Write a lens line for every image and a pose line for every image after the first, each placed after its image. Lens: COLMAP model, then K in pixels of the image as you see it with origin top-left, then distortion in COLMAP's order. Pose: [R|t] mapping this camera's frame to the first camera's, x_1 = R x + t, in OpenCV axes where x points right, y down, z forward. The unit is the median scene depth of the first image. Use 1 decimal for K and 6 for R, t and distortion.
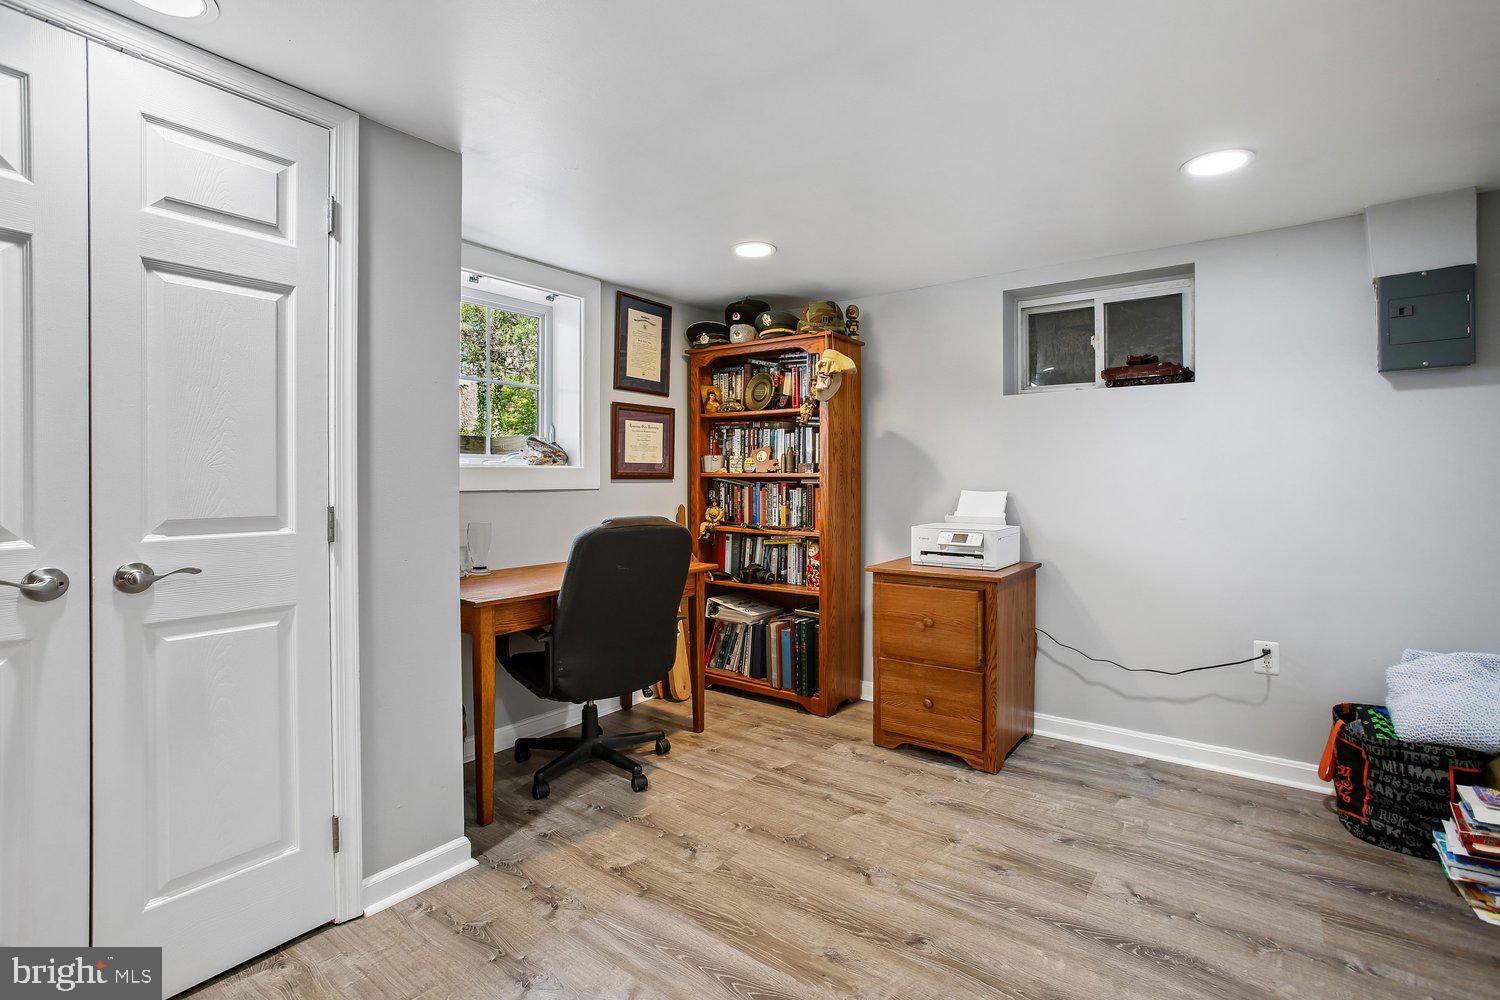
lens RADIAL K [[681.7, 0, 714.3], [0, 681.7, 466.0], [0, 0, 1]] dist [-0.037315, 0.016735]
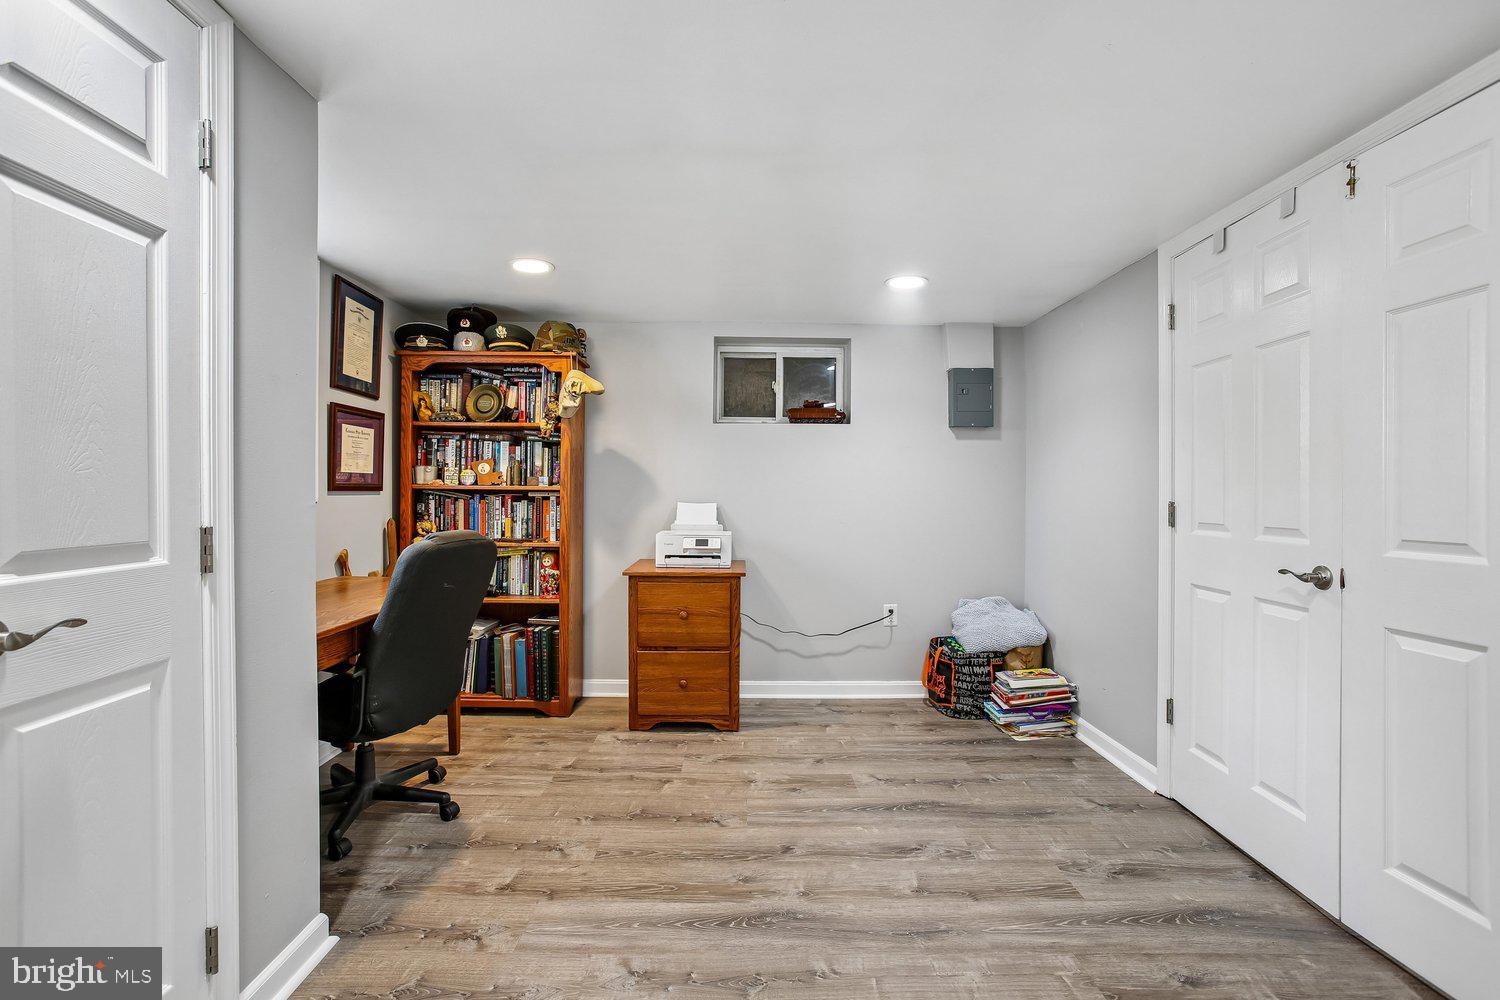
lens RADIAL K [[677.9, 0, 706.7], [0, 677.9, 491.4], [0, 0, 1]] dist [-0.018553, 0.005063]
pose [[0.808247, 0.005976, 0.588813, -0.385554], [-0.017447, 0.999753, 0.013802, -0.000655], [-0.588585, -0.021429, 0.808152, 0.032106]]
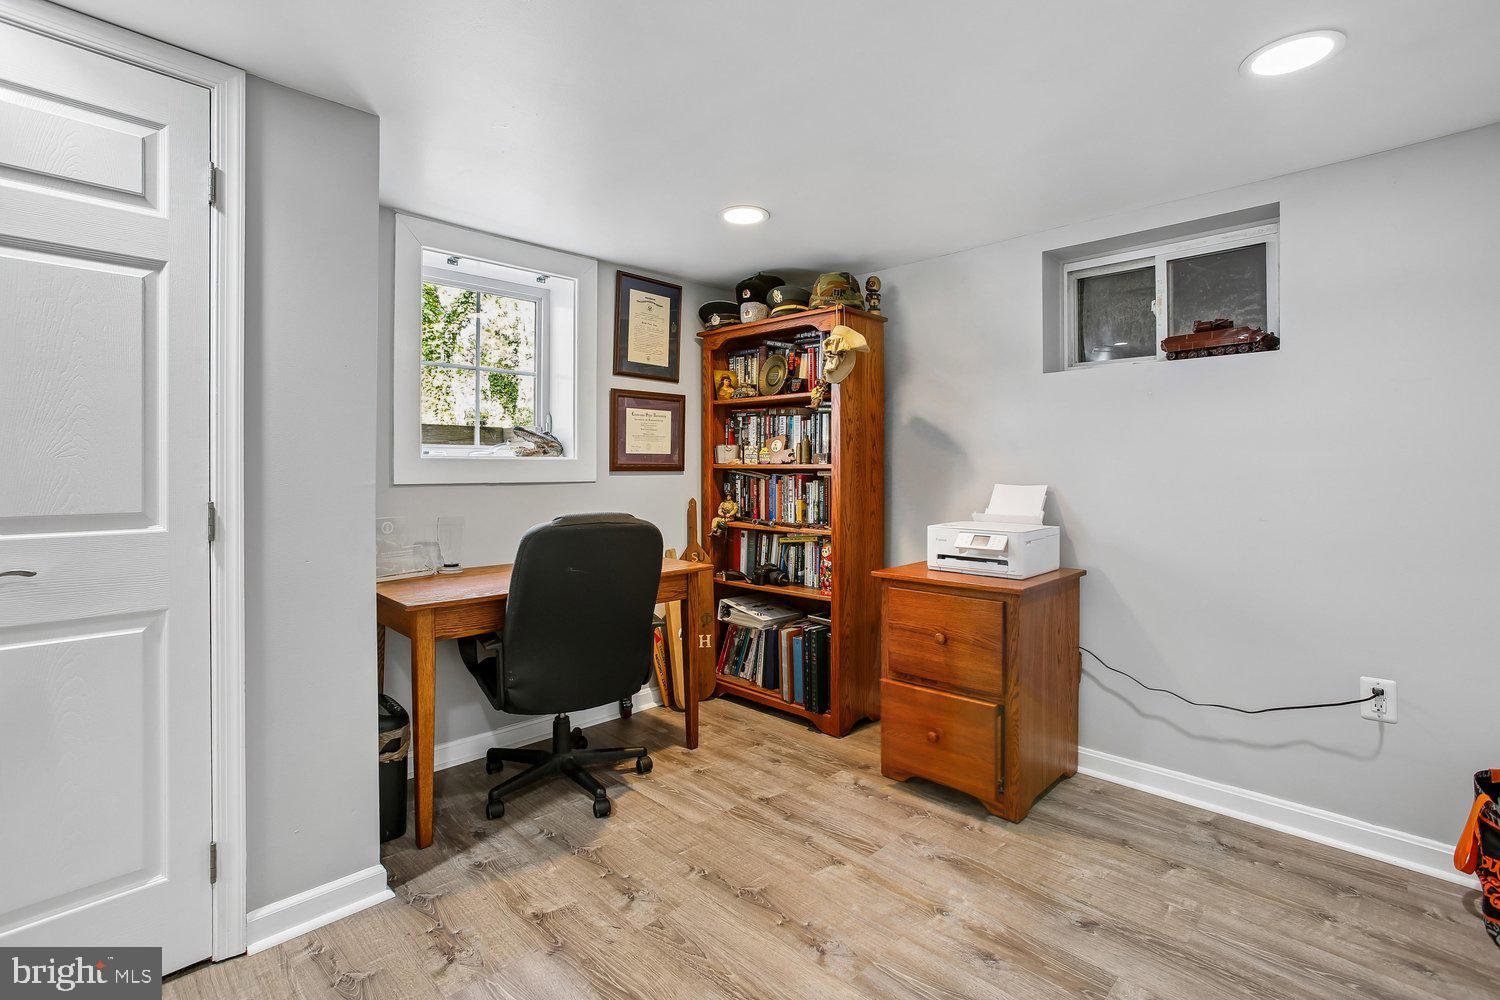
lens RADIAL K [[681.7, 0, 708.8], [0, 681.7, 458.8], [0, 0, 1]] dist [-0.037315, 0.016735]
pose [[0.991911, -0.002766, -0.126904, 0.149453], [0.003059, 0.999993, 0.002112, 0.001076], [0.126898, -0.002483, 0.991913, 0.127501]]
